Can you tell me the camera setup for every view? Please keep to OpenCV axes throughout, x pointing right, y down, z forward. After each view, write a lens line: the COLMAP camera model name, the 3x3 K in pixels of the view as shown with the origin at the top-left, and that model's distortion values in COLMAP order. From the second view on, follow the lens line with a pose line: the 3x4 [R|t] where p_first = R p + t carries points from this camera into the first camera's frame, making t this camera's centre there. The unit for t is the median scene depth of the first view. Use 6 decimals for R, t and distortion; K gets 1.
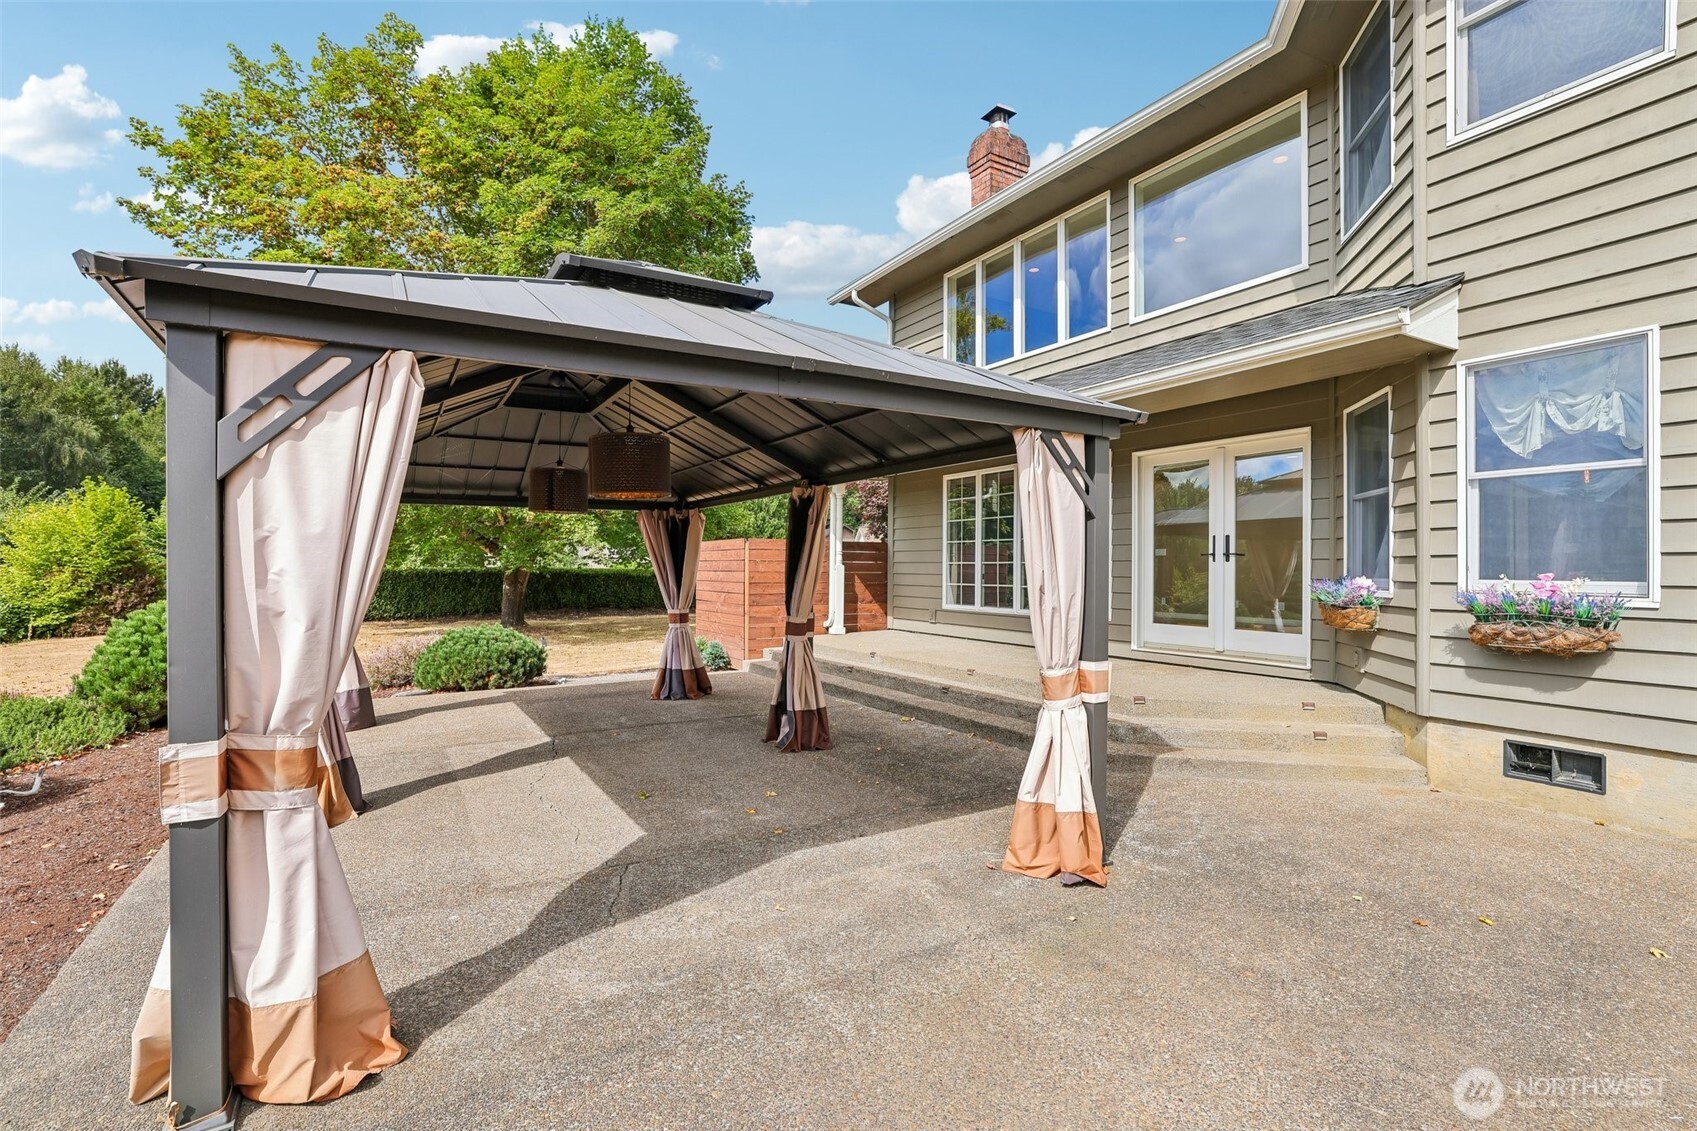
lens RADIAL K [[780.9, 0, 848.5], [0, 780.9, 565.5], [0, 0, 1]] dist [0.001585, 0.000318]
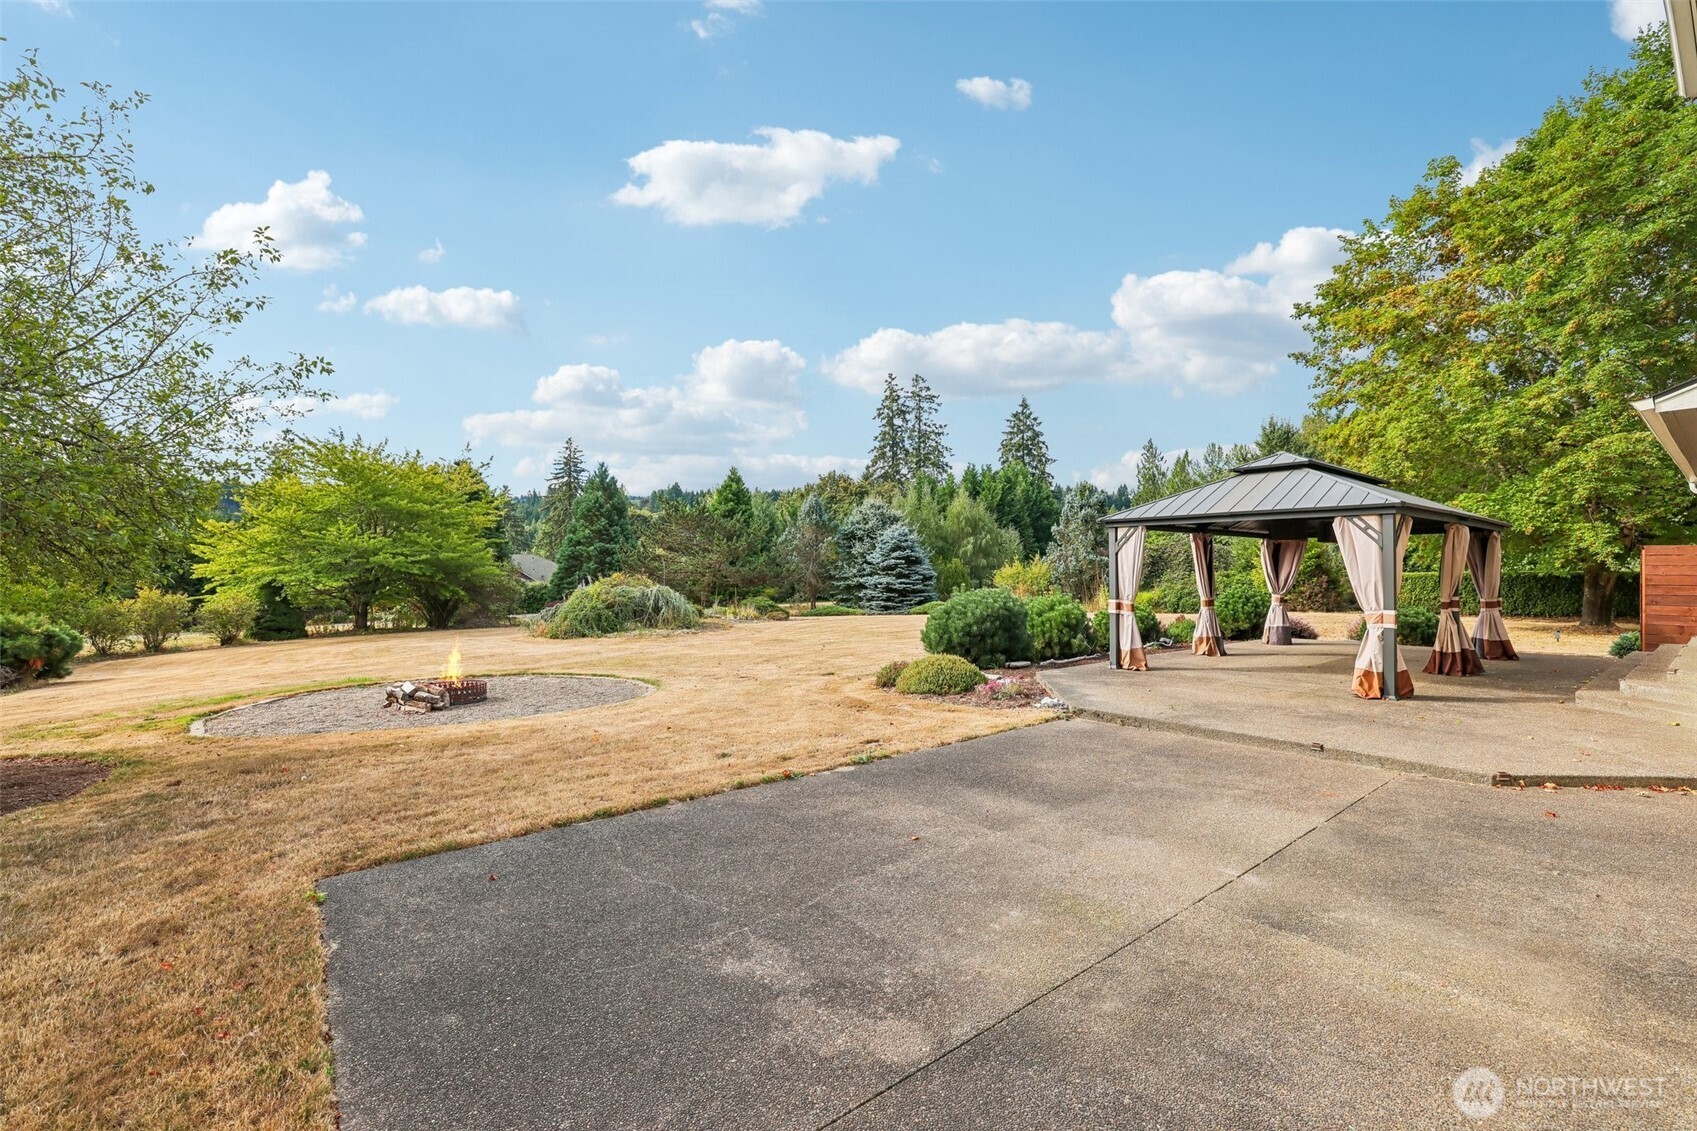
lens RADIAL K [[735.7, 0, 839.8], [0, 735.7, 555.5], [0, 0, 1]] dist [-0.049937, 0.019988]
pose [[0.148538, -0.016021, -0.988777, 0.522792], [-0.001170, 0.999865, -0.016377, -0.001127], [0.988906, 0.003590, 0.148499, -0.223223]]
